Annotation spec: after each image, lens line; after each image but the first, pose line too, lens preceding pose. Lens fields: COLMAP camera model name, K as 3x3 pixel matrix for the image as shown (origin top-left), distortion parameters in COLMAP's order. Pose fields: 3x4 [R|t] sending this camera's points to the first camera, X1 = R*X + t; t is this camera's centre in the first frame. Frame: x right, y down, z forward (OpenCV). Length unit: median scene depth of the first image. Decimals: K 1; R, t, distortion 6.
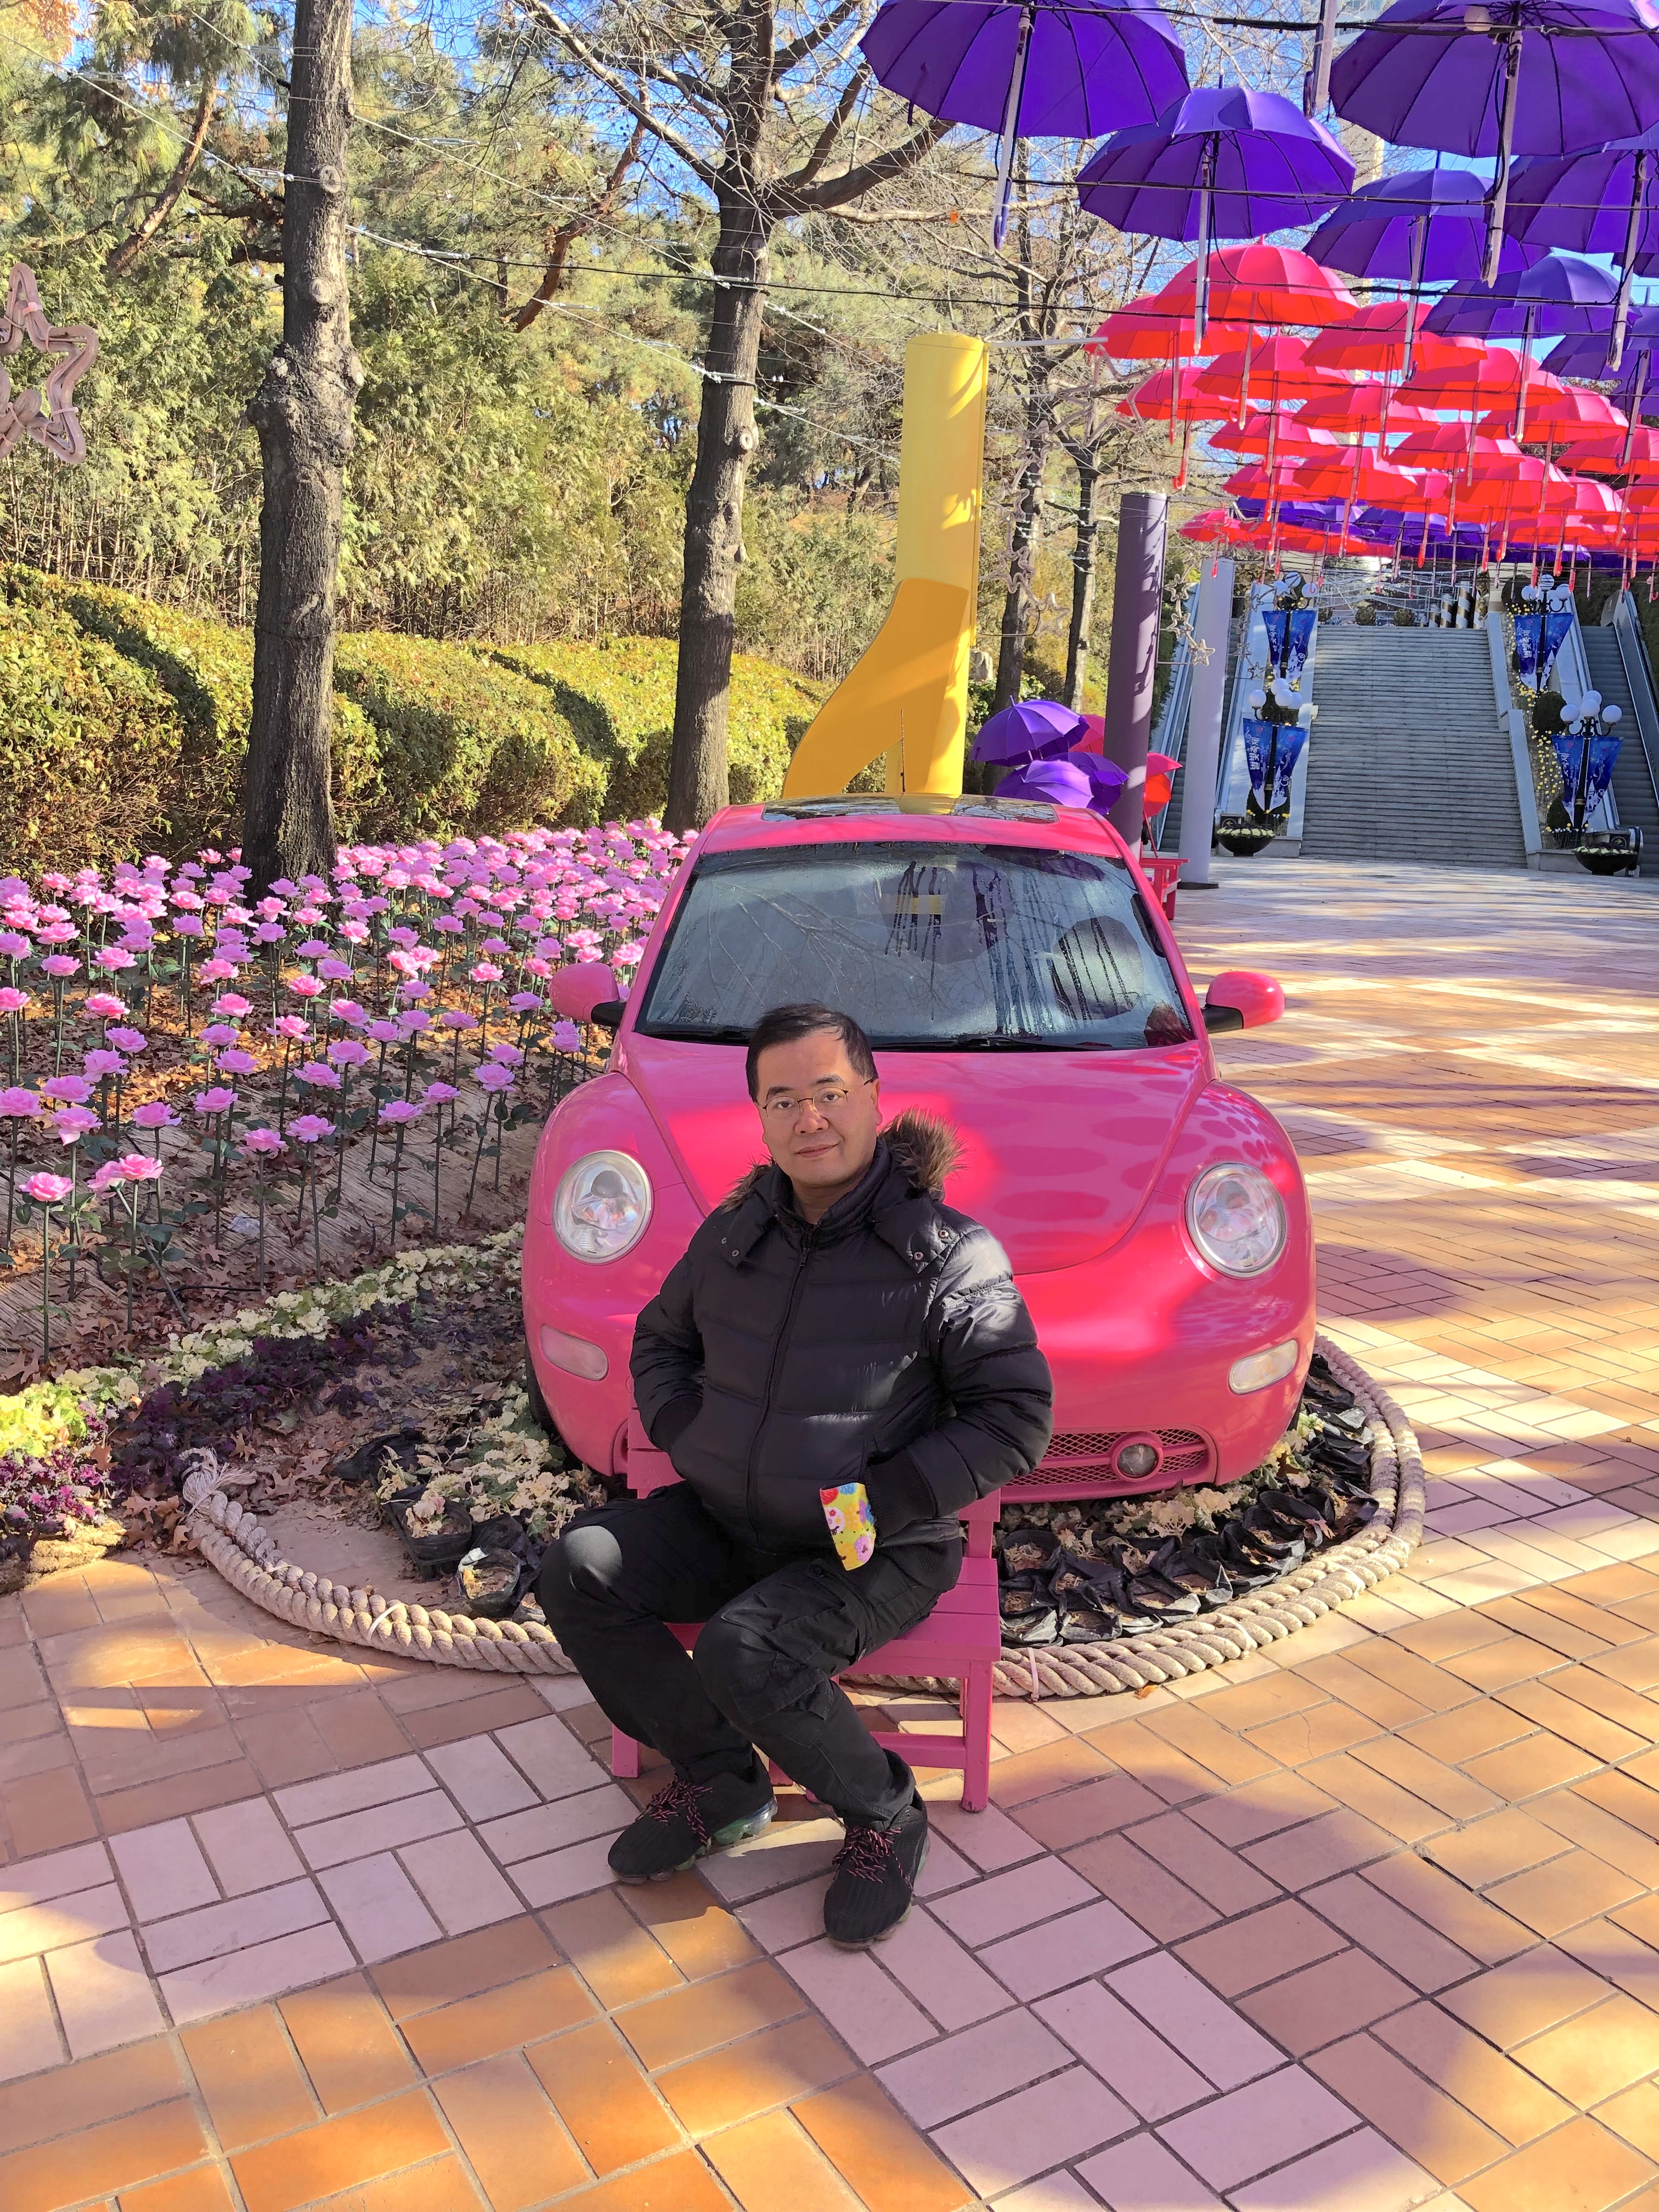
lens RADIAL K [[1777.0, 0, 829.5], [0, 1777.0, 1106.0], [0, 0, 1]] dist [0.009204, 0.002167]
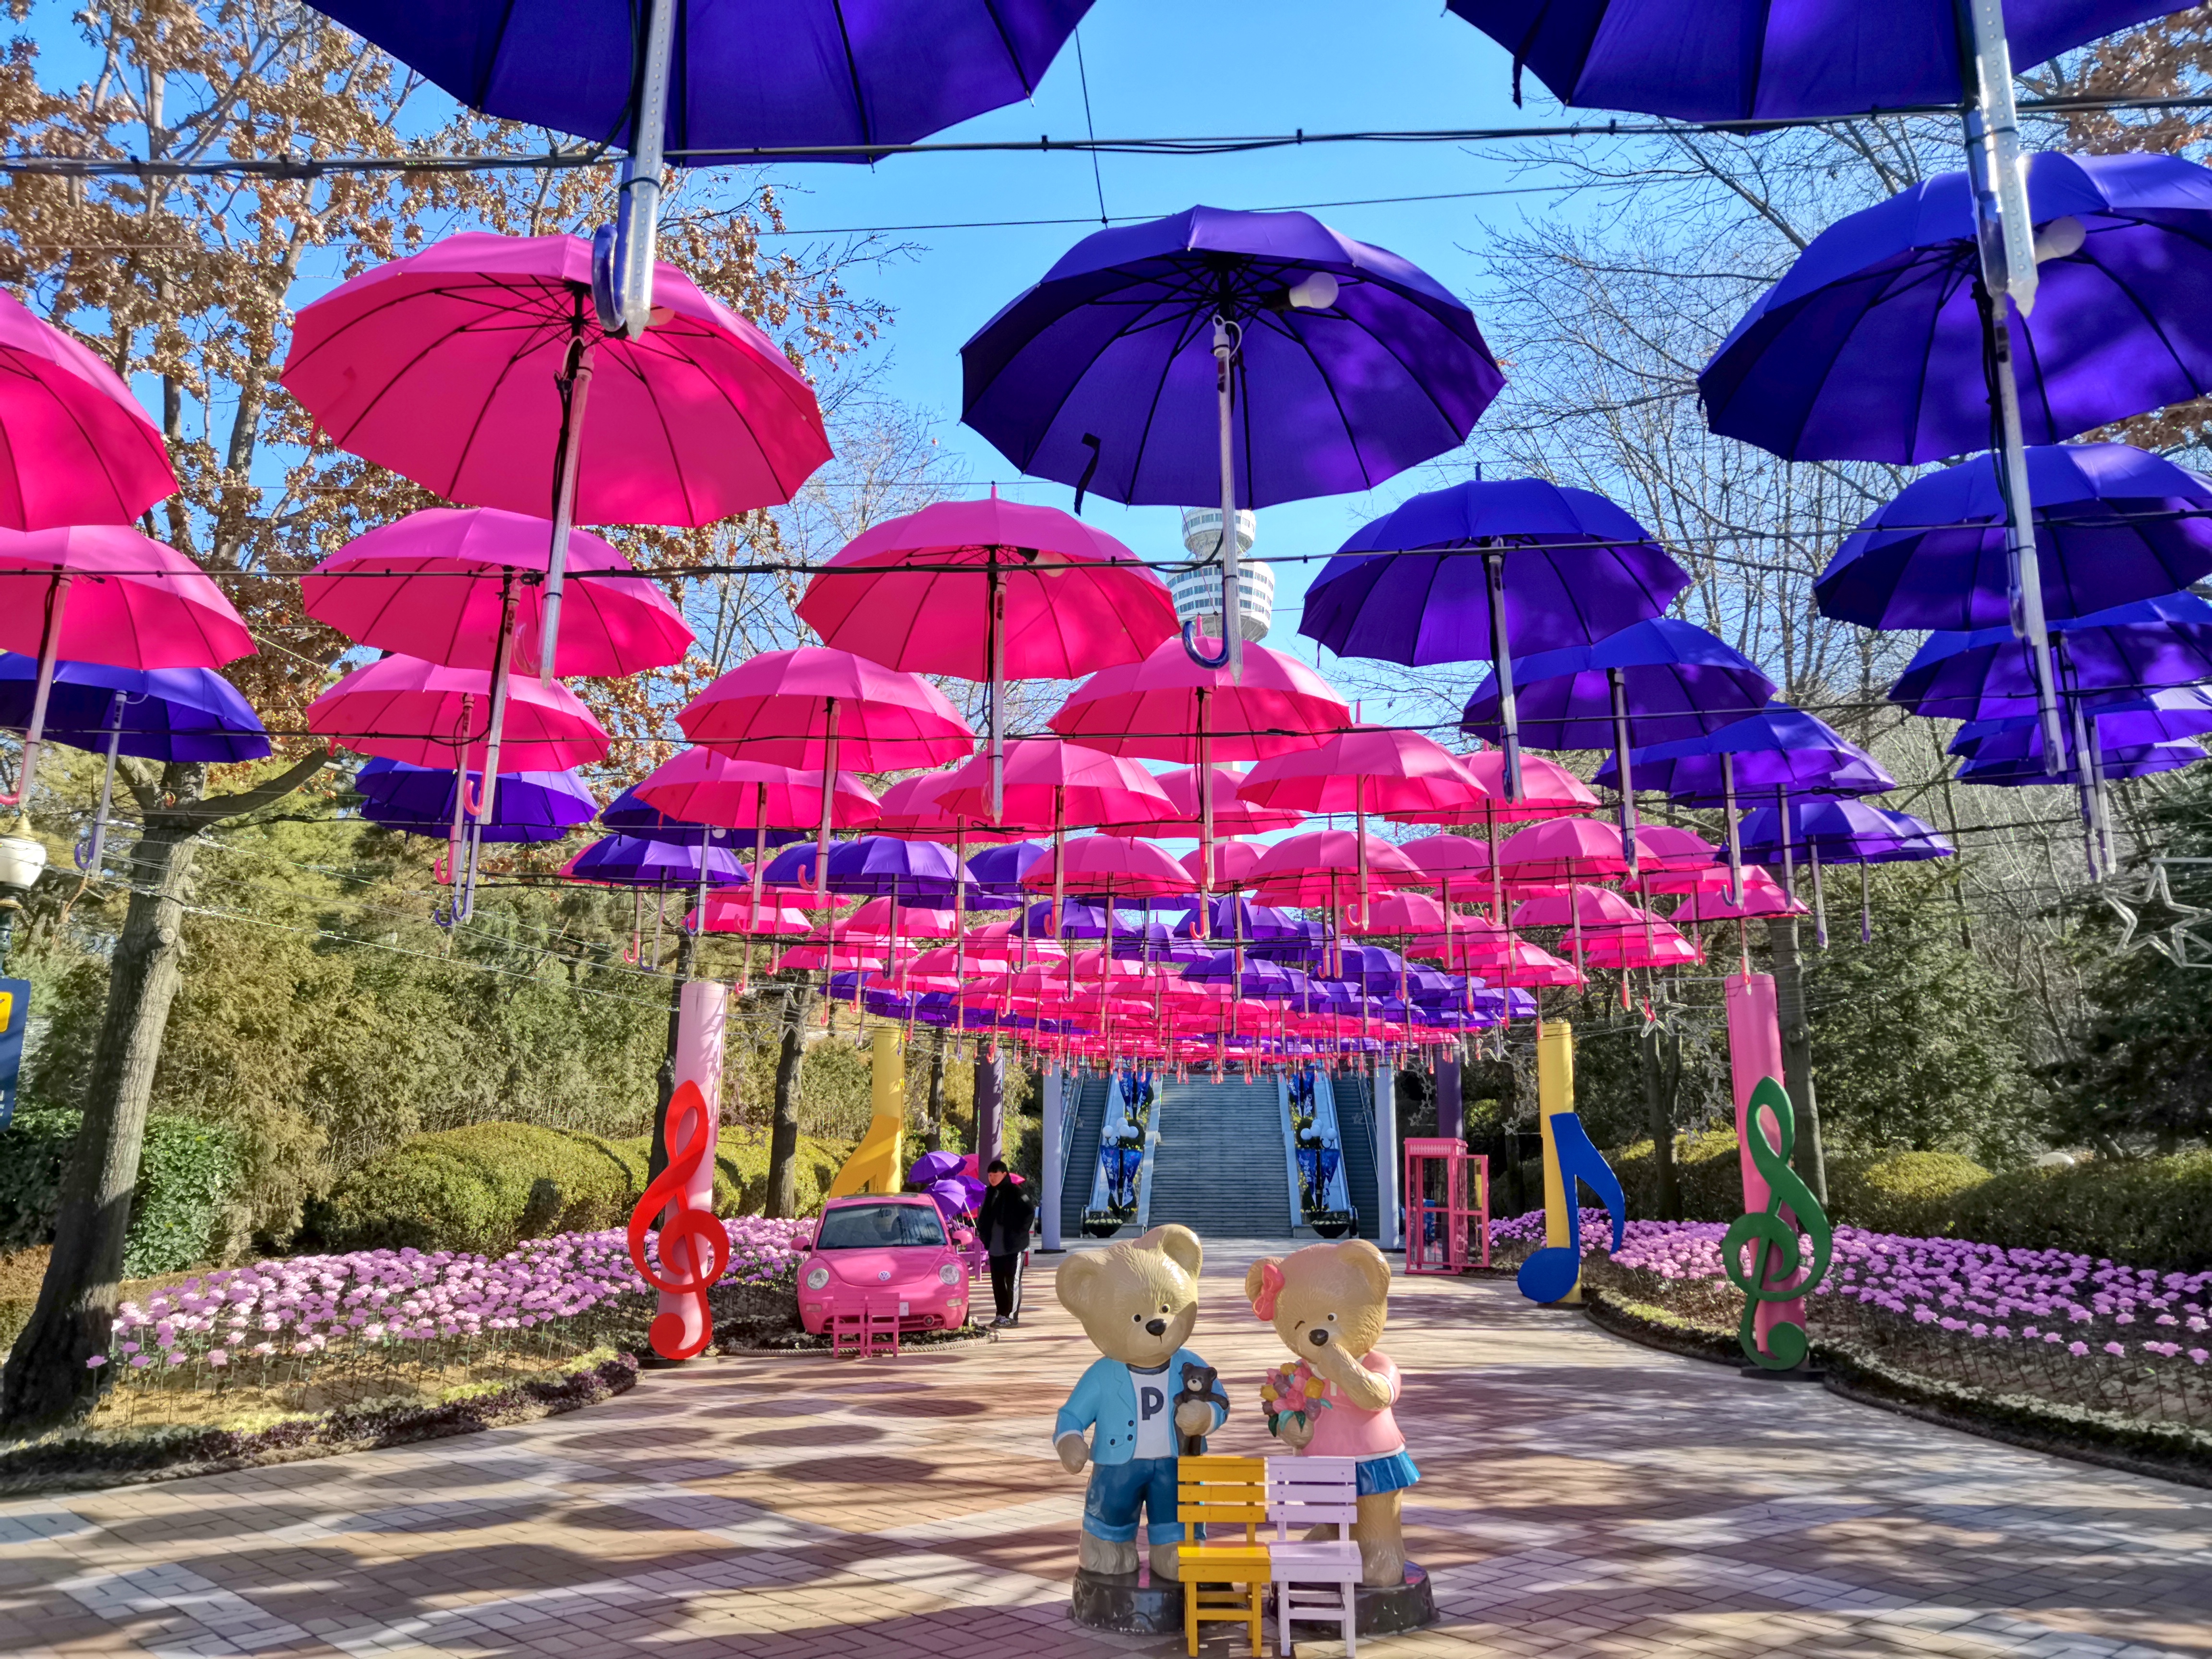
lens RADIAL K [[1731.8, 0, 1093.7], [0, 1731.8, 796.6], [0, 0, 1]] dist [-0.023442, 0.079247]
pose [[0.985051, -0.005768, 0.172166, -0.055790], [0.073924, 0.916889, -0.392238, 0.219587], [-0.155595, 0.399101, 0.903609, -1.128561]]
